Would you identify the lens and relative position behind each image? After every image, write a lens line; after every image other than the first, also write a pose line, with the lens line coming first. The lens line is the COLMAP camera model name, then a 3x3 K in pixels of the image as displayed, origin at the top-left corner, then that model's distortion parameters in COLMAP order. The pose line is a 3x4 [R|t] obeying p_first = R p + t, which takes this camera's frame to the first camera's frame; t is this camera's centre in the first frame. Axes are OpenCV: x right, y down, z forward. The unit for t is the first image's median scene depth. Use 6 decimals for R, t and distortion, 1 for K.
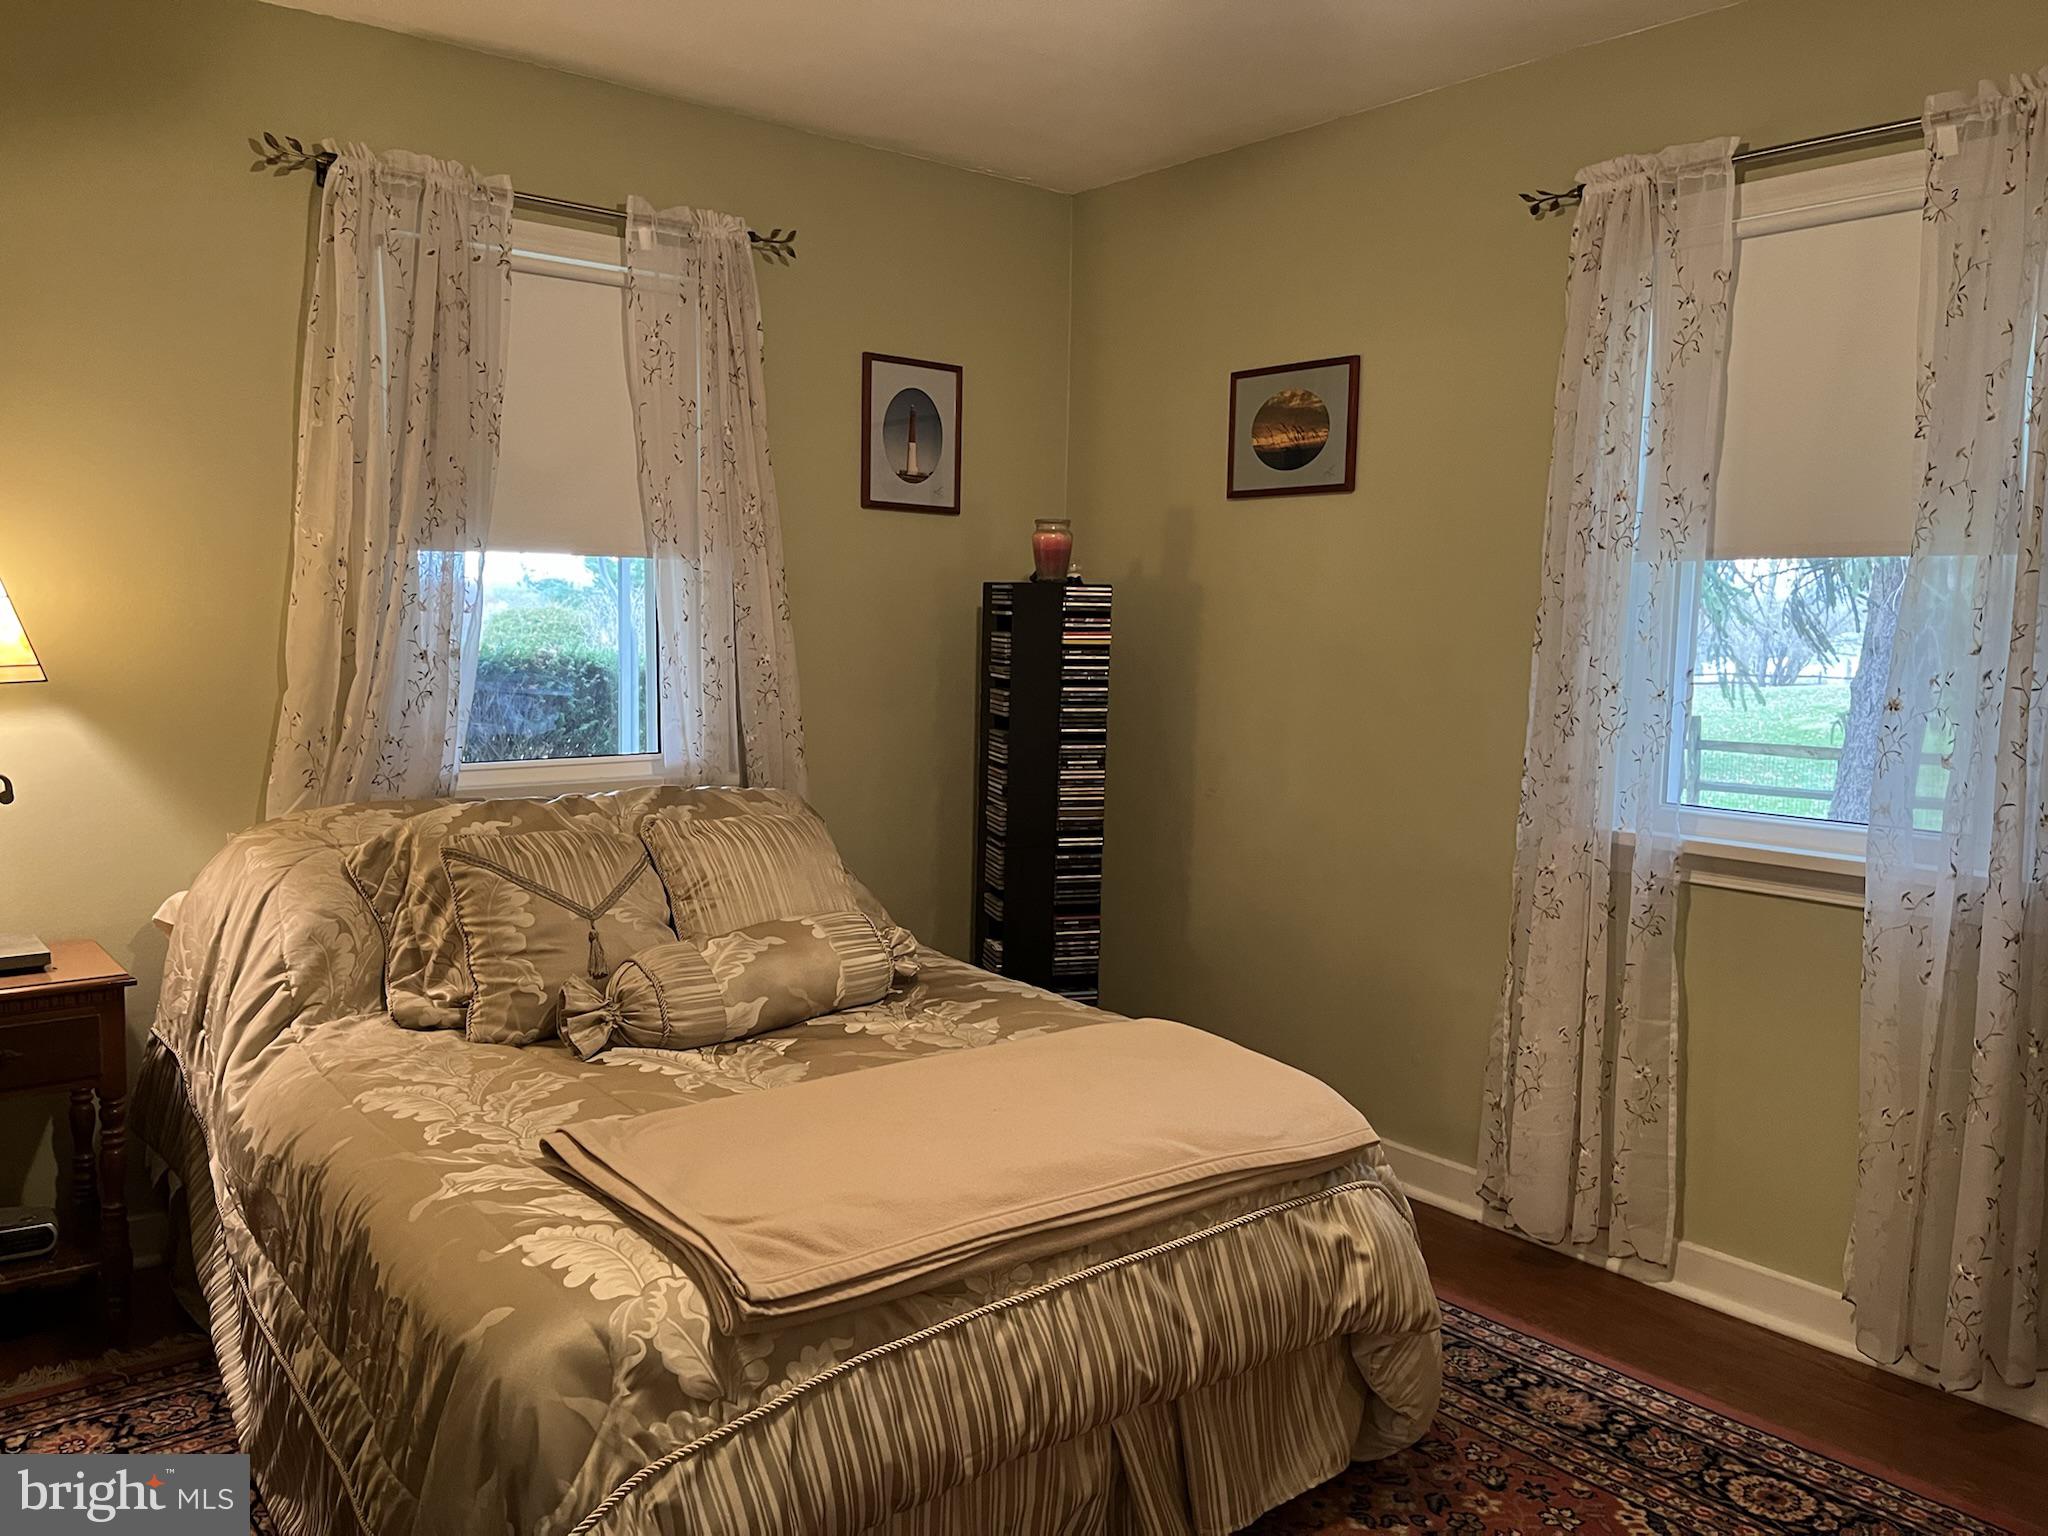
lens RADIAL K [[1527.0, 0, 1009.5], [0, 1527.0, 768.9], [0, 0, 1]] dist [0.064414, -0.082678]
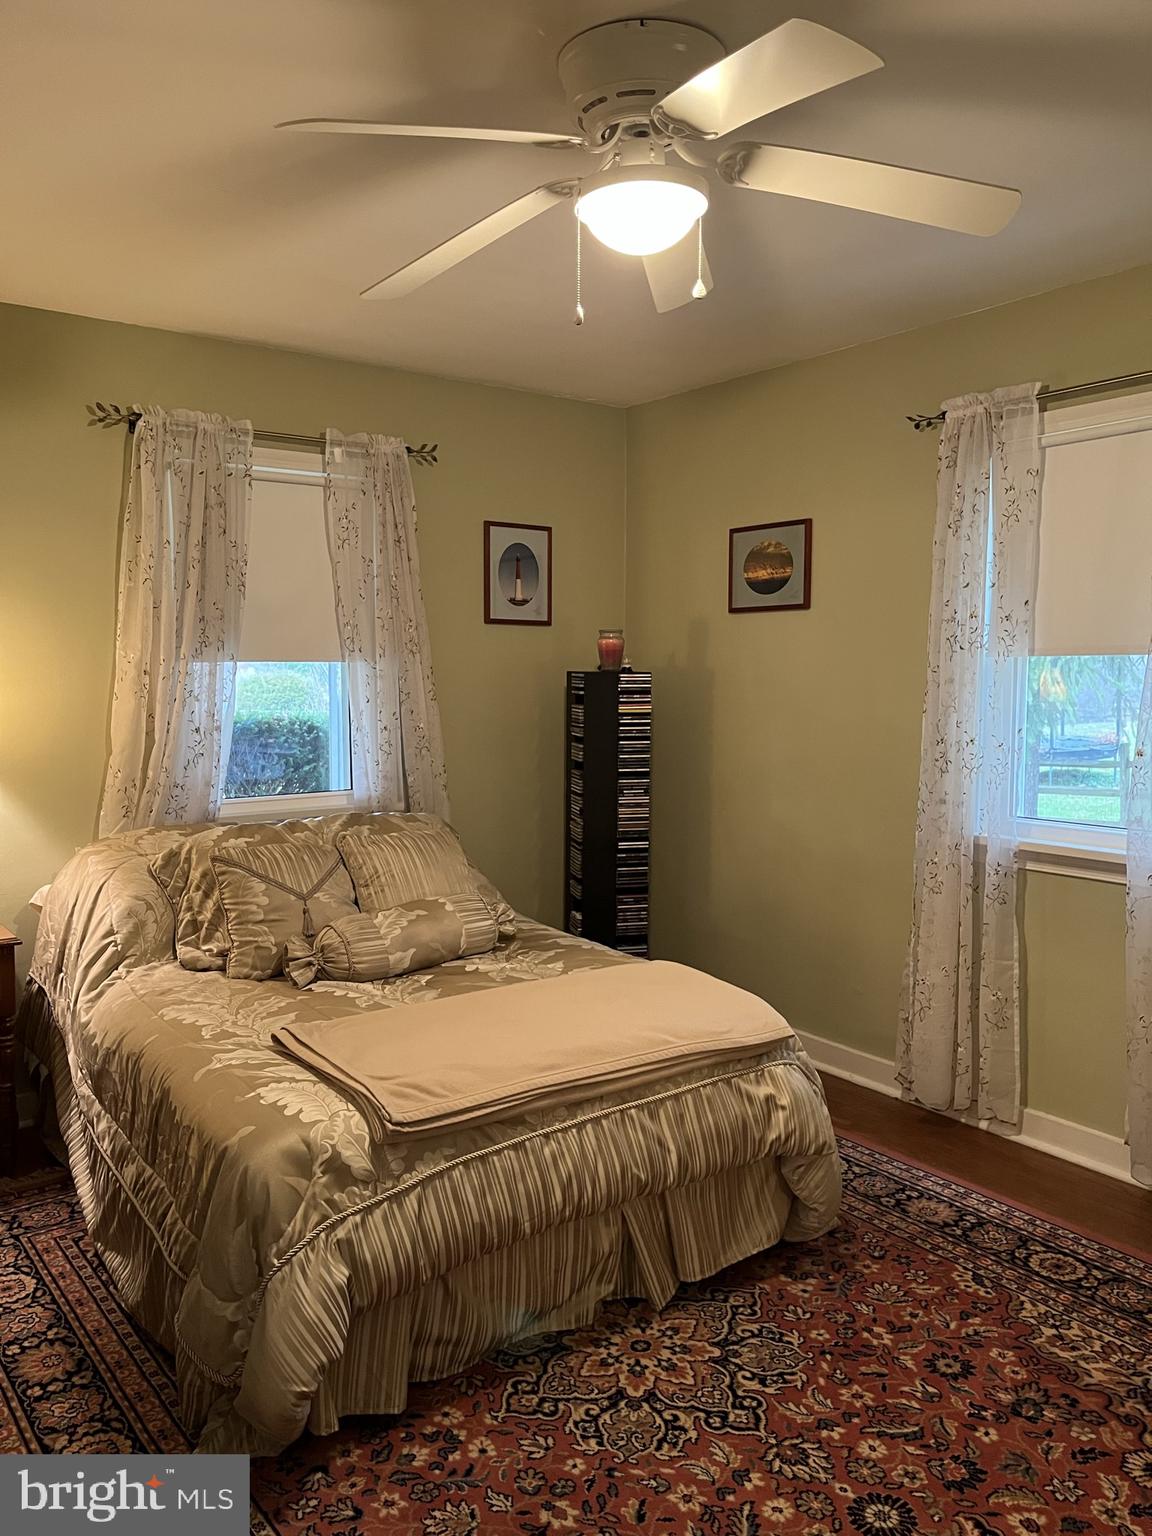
lens RADIAL K [[1145.3, 0, 580.0], [0, 1145.3, 763.7], [0, 0, 1]] dist [0.064414, -0.082678]
pose [[0.999081, -0.014205, -0.040450, 0.055632], [0.013411, 0.999714, -0.019814, -0.013605], [0.040720, 0.019253, 0.998985, -0.158626]]
